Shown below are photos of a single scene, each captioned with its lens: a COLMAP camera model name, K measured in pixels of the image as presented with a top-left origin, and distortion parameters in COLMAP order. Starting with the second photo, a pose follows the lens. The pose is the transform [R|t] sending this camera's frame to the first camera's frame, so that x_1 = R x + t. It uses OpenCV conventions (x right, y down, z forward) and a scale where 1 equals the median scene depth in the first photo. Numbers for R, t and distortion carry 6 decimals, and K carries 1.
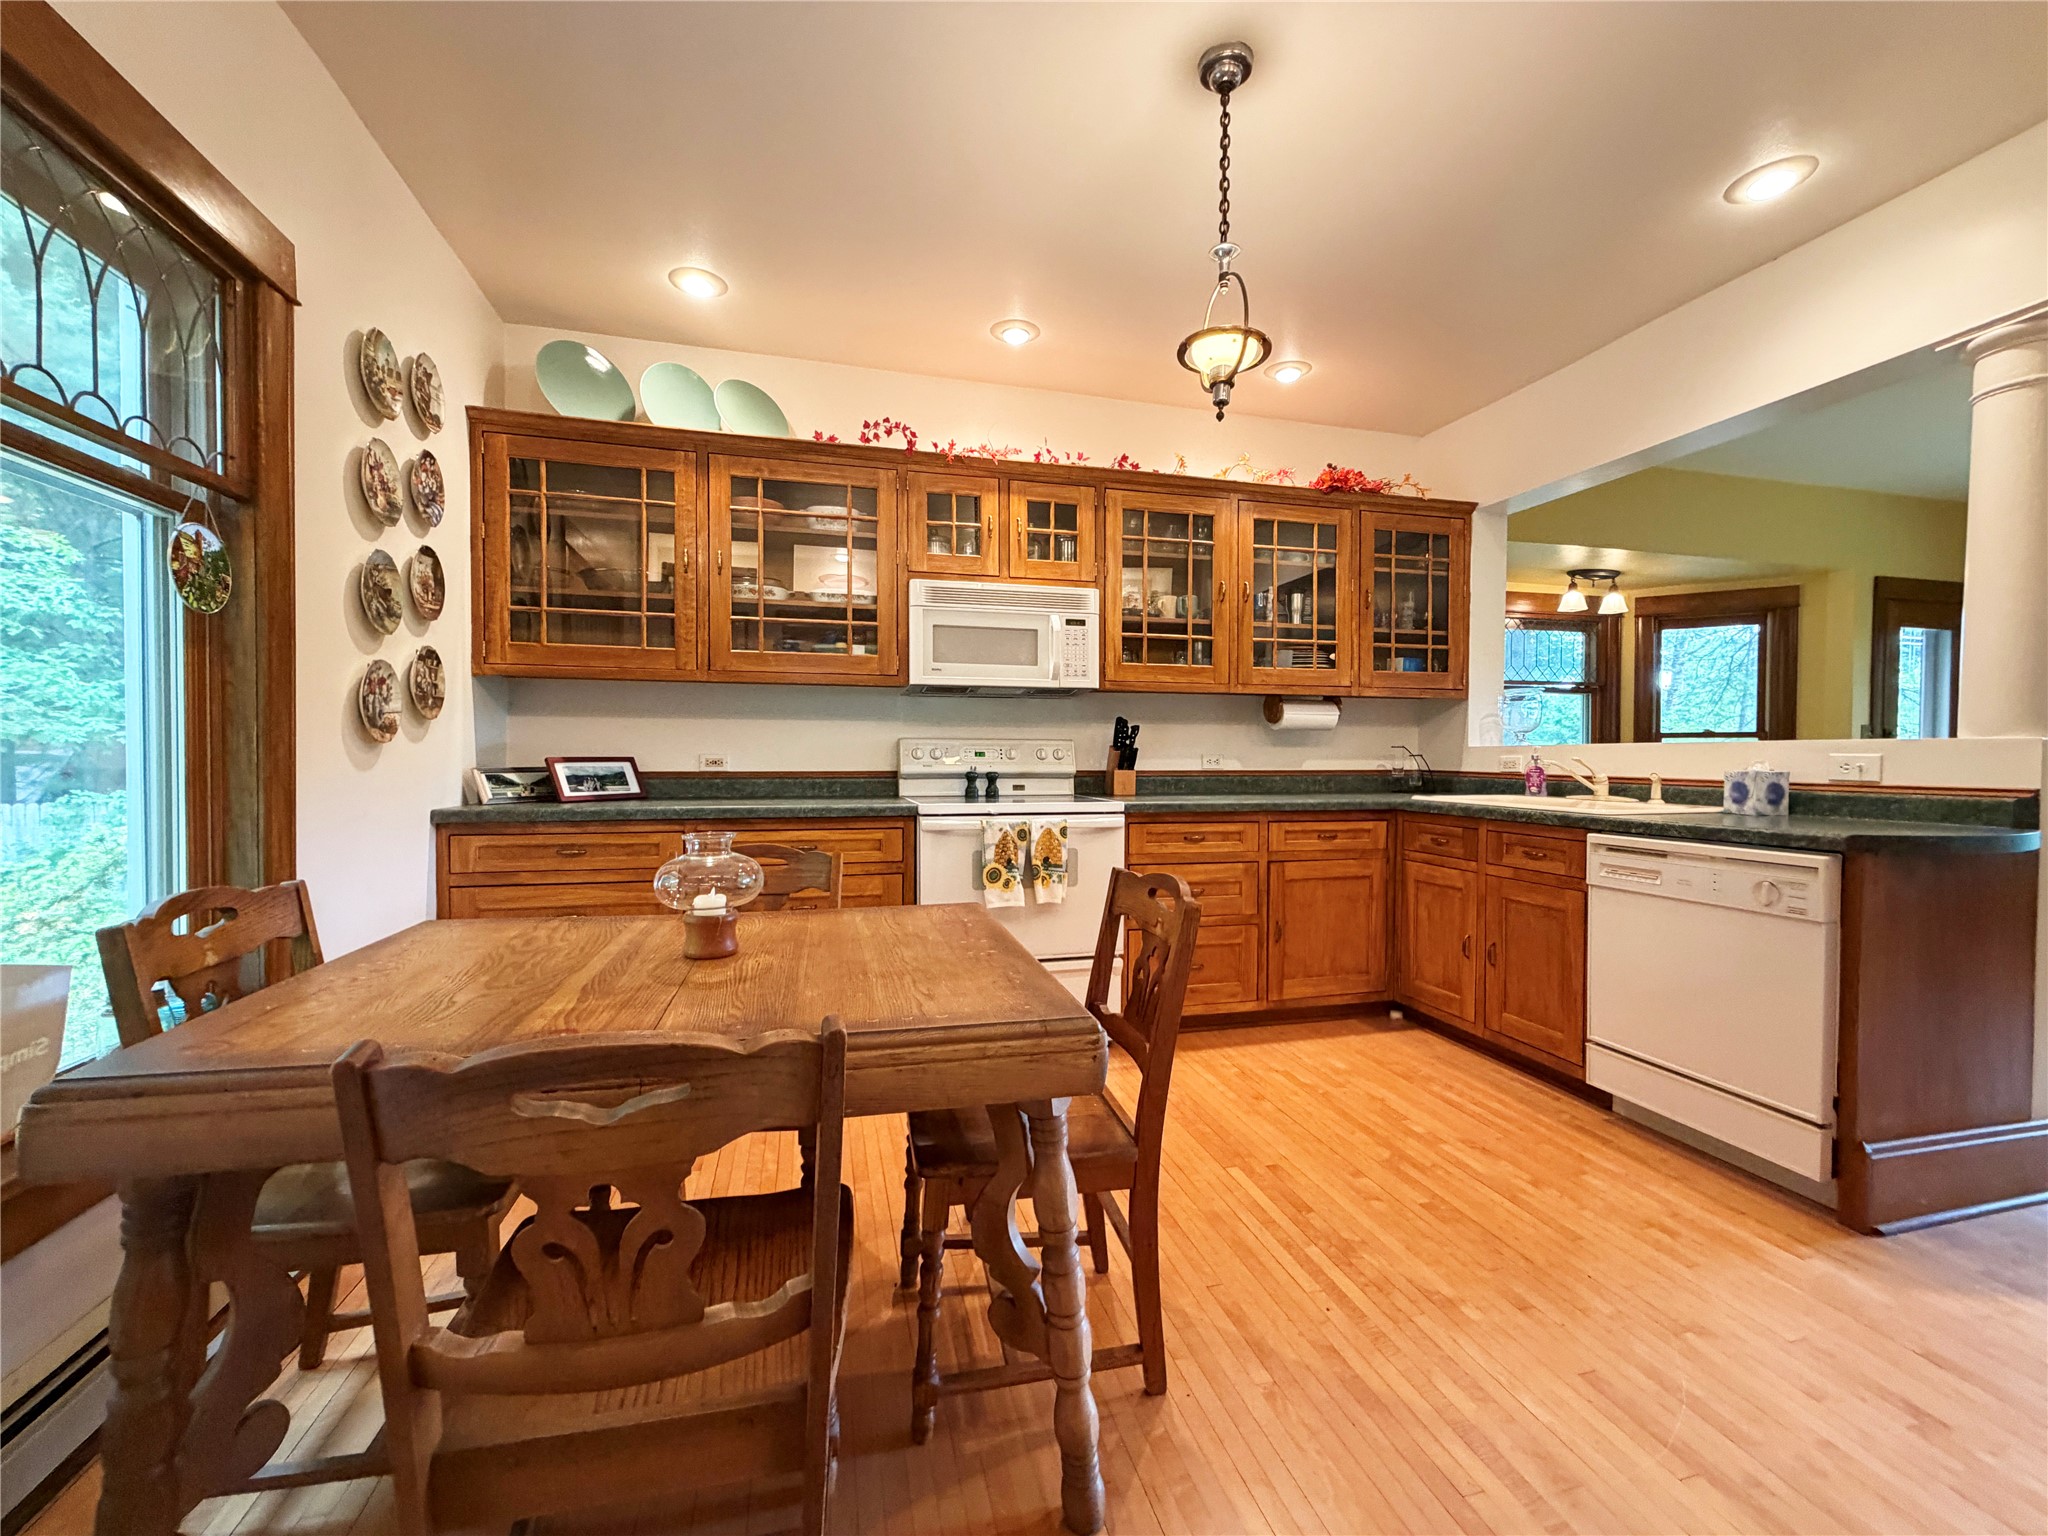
lens RADIAL K [[811.7, 0, 1007.9], [0, 811.7, 766.6], [0, 0, 1]] dist [-0.001176, 0.000676]
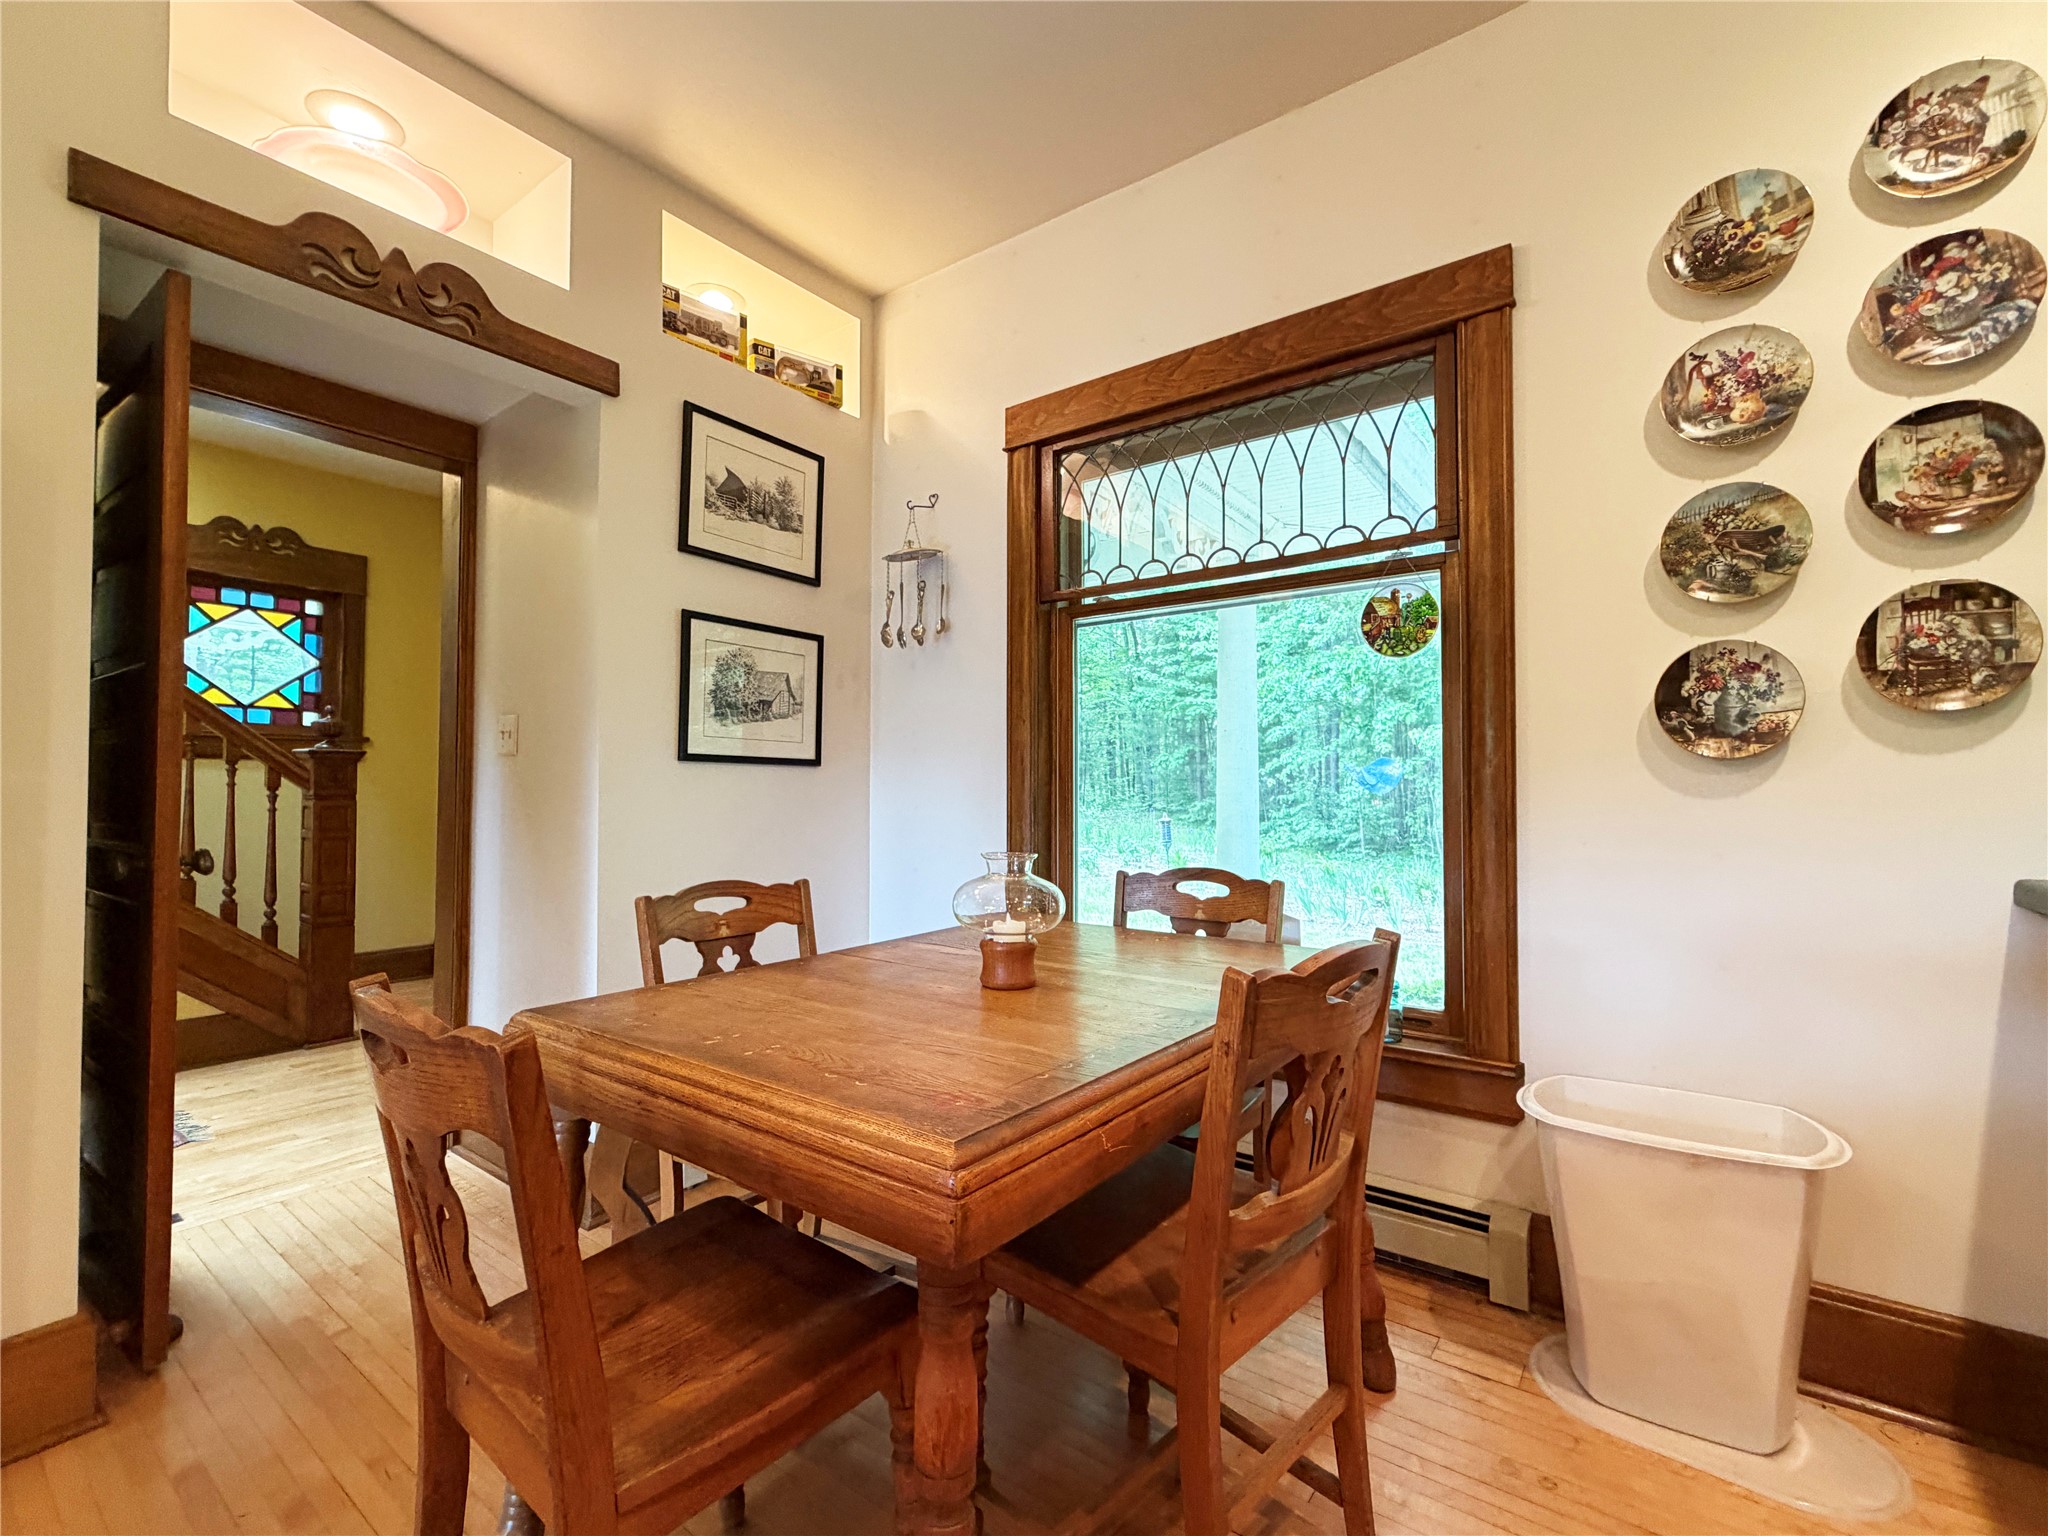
lens RADIAL K [[887.5, 0, 1031.7], [0, 887.5, 775.7], [0, 0, 1]] dist [-0.000673, 0.000413]
pose [[-0.760486, -0.029481, -0.648685, 0.114973], [-0.021651, 0.999565, -0.020046, 0.008878], [0.648994, -0.001201, -0.760793, 0.787116]]
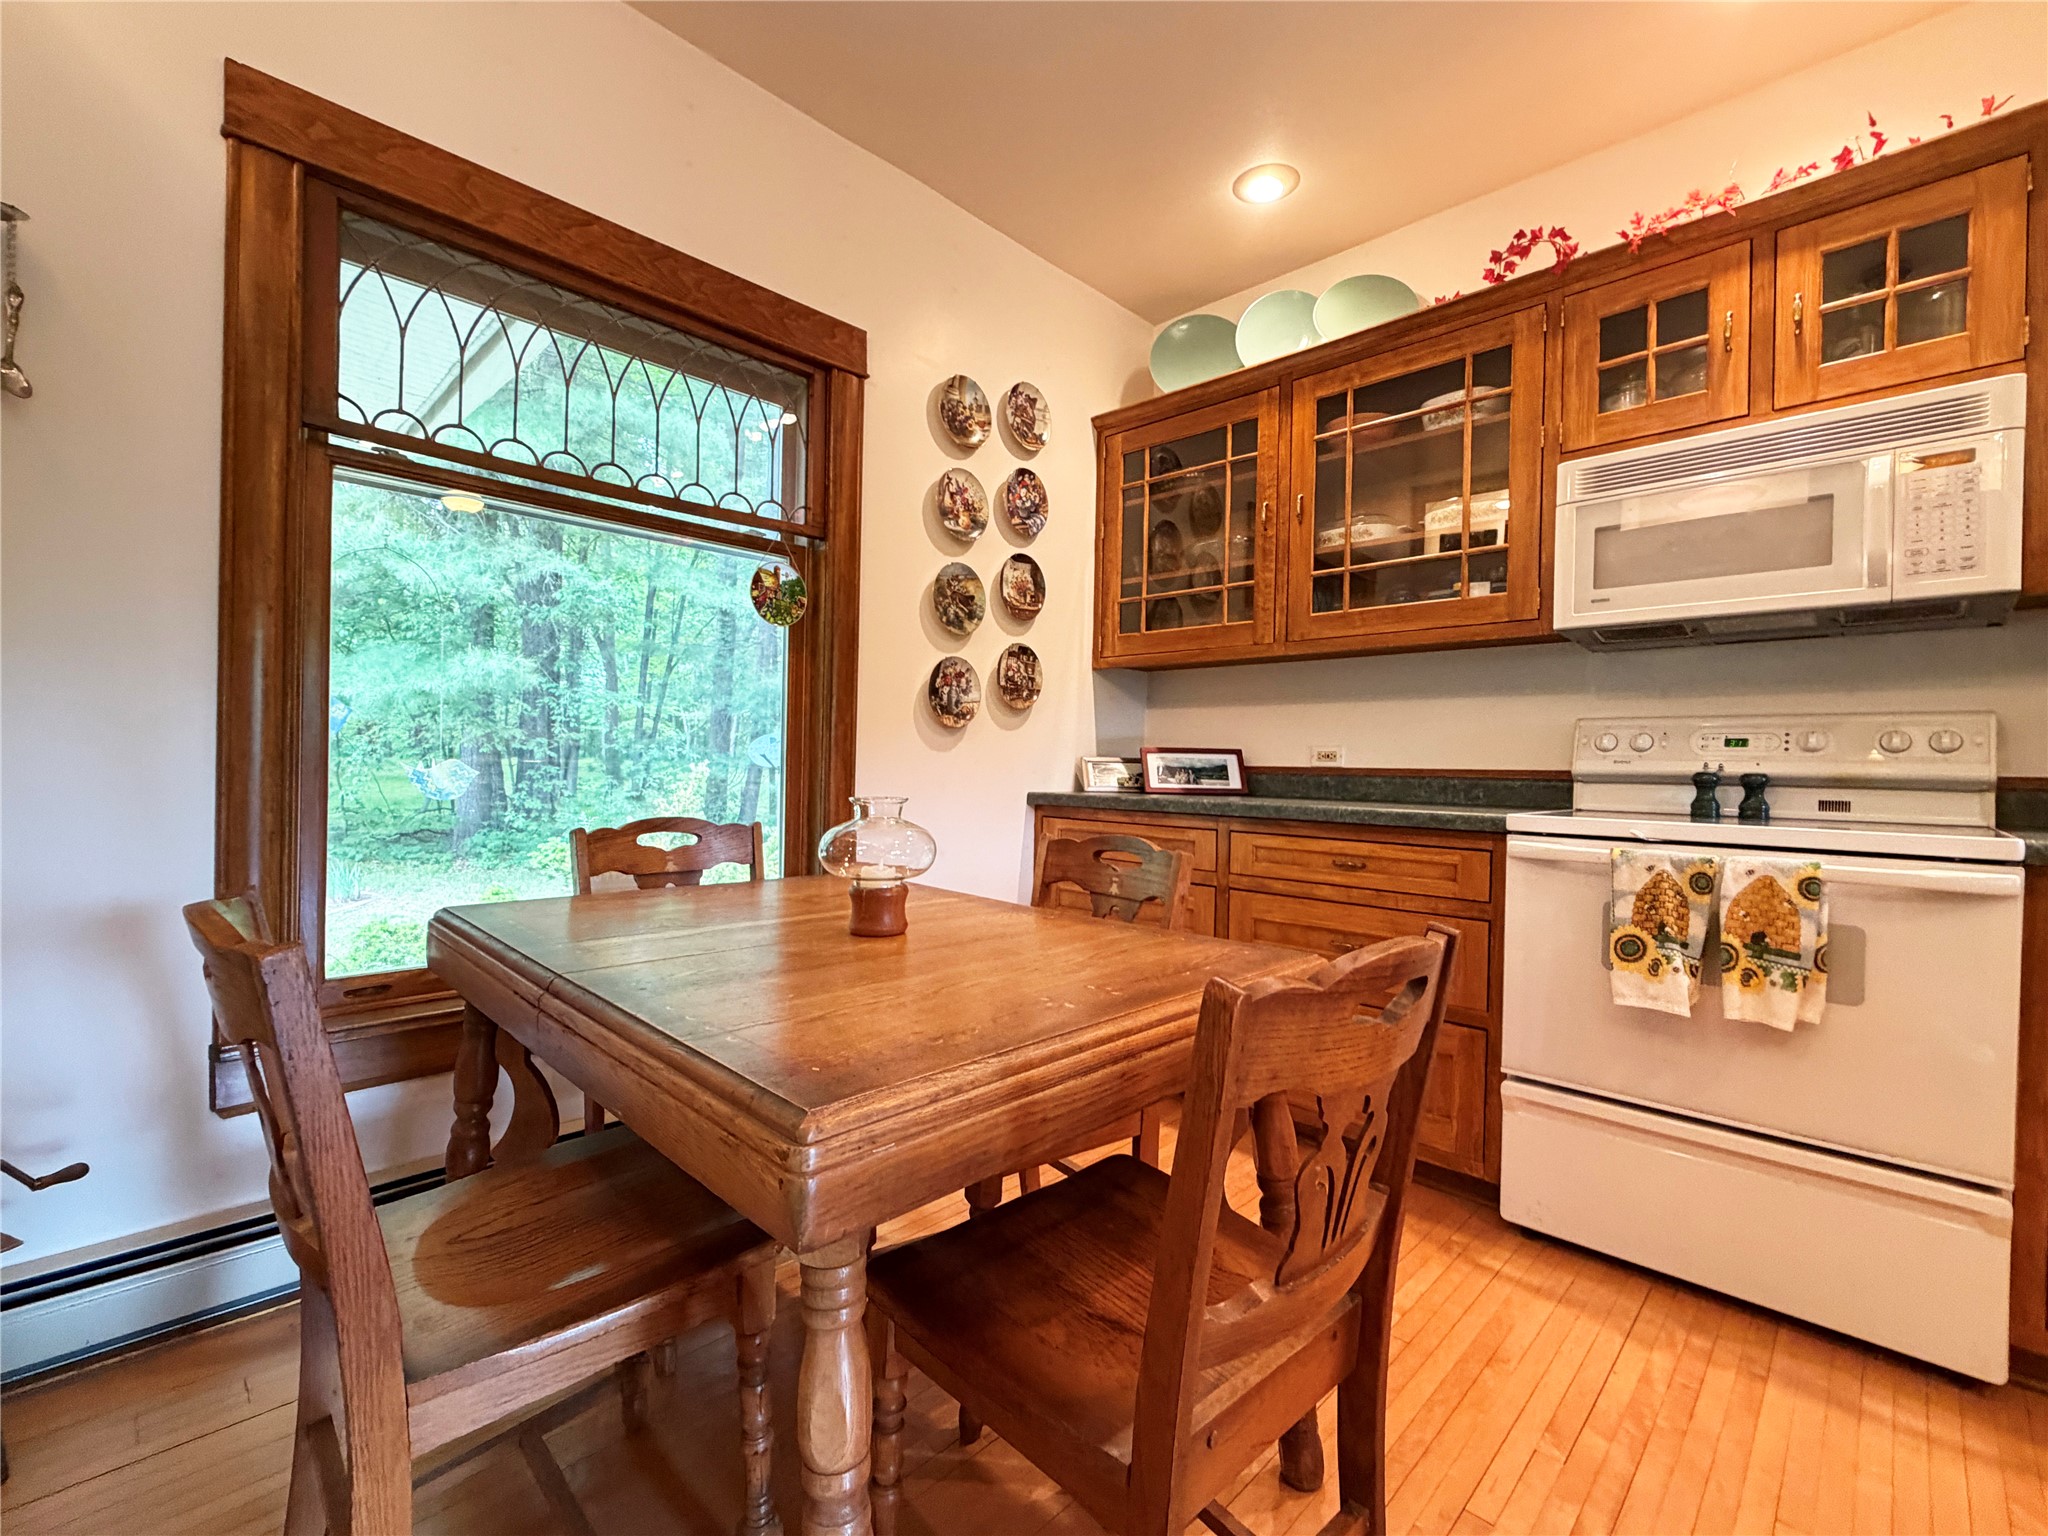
lens RADIAL K [[887.5, 0, 1032.1], [0, 887.5, 770.0], [0, 0, 1]] dist [-0.000673, 0.000413]
pose [[0.529561, 0.011653, -0.848192, 0.244633], [-0.030607, 0.999517, -0.005377, 0.023270], [0.847719, 0.028808, 0.529662, 0.278366]]
